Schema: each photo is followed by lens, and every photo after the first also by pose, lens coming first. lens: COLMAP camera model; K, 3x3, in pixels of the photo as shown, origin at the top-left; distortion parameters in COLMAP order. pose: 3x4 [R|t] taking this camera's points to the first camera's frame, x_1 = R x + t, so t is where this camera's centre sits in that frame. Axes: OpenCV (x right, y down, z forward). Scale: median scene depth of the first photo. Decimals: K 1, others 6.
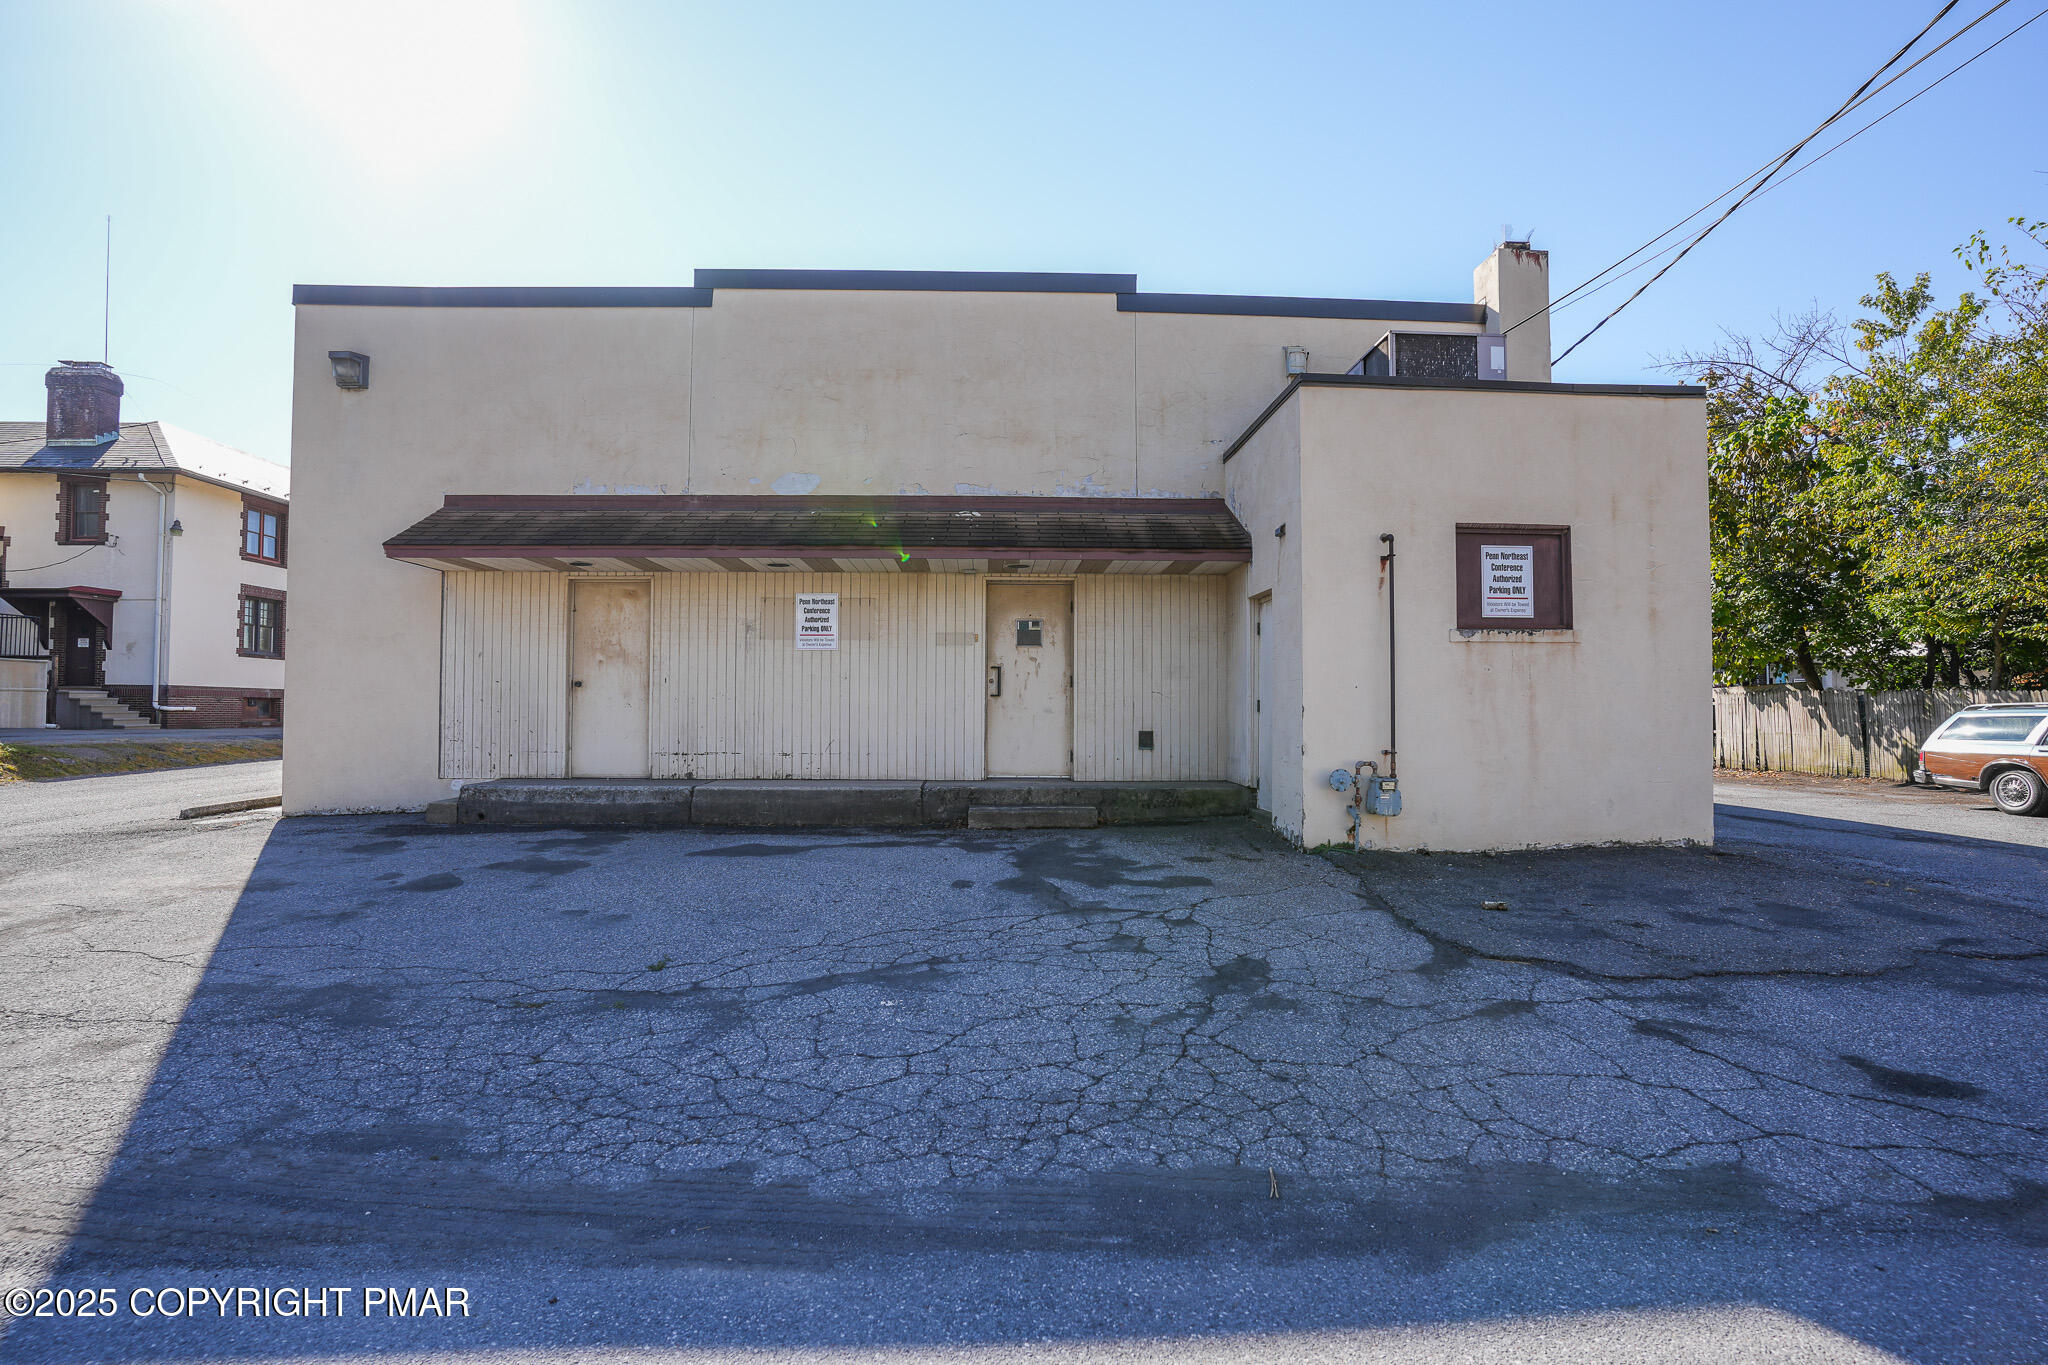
lens RADIAL K [[990.1, 0, 1024.0], [0, 990.1, 682.5], [0, 0, 1]] dist [-0.081308, 0.037467]
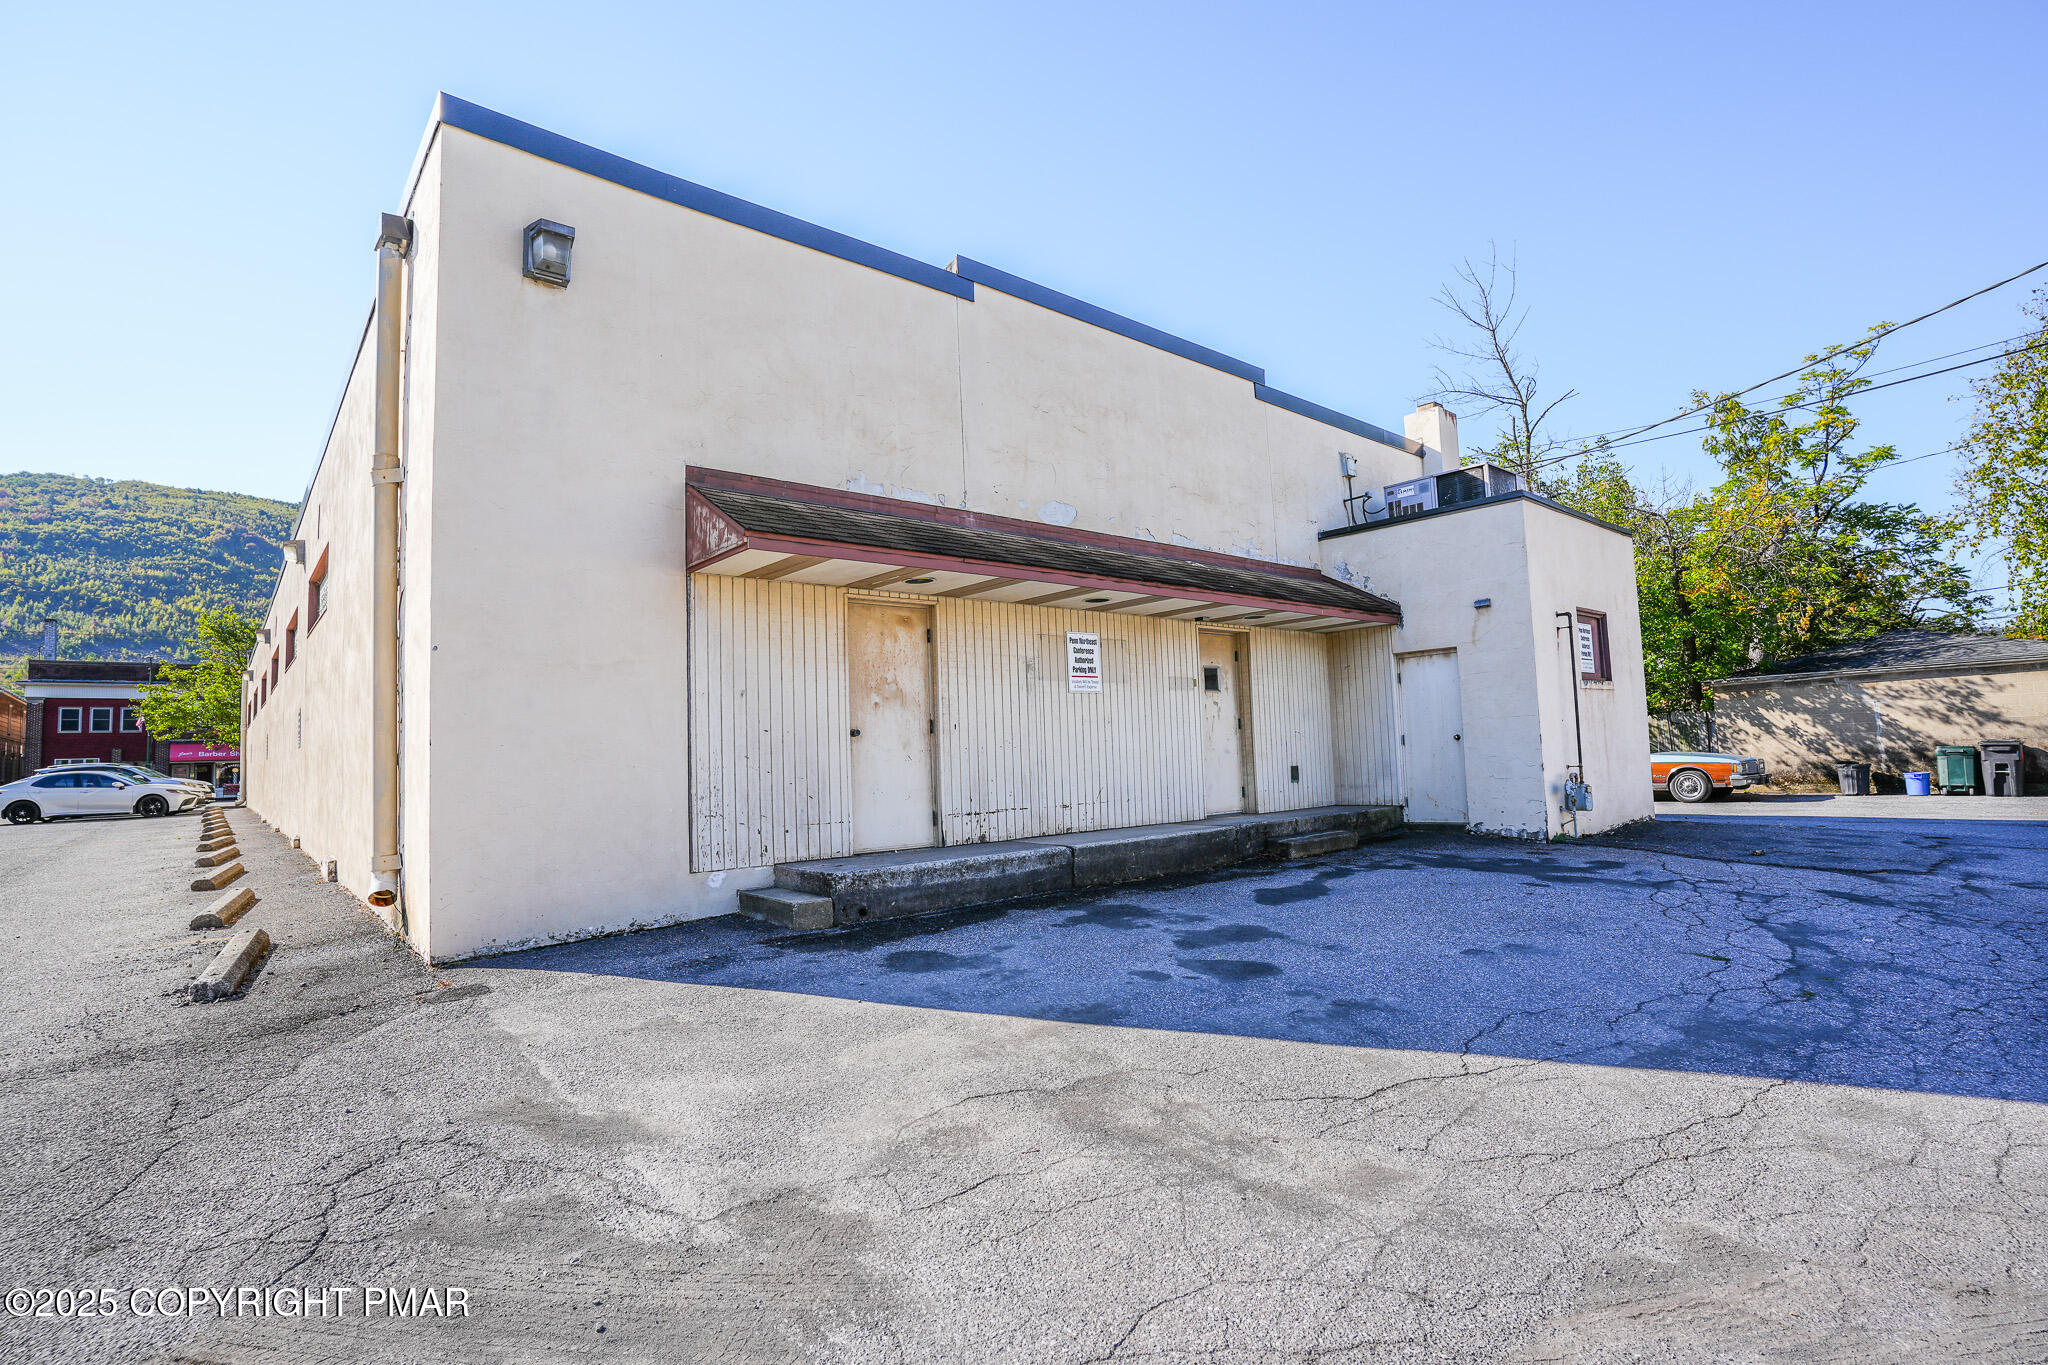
lens RADIAL K [[990.1, 0, 1024.0], [0, 990.1, 682.5], [0, 0, 1]] dist [-0.081308, 0.037467]
pose [[0.783983, 0.015932, 0.620578, -0.841906], [0.022399, 0.998294, -0.053926, 0.006947], [-0.620378, 0.056177, 0.782289, 0.300915]]
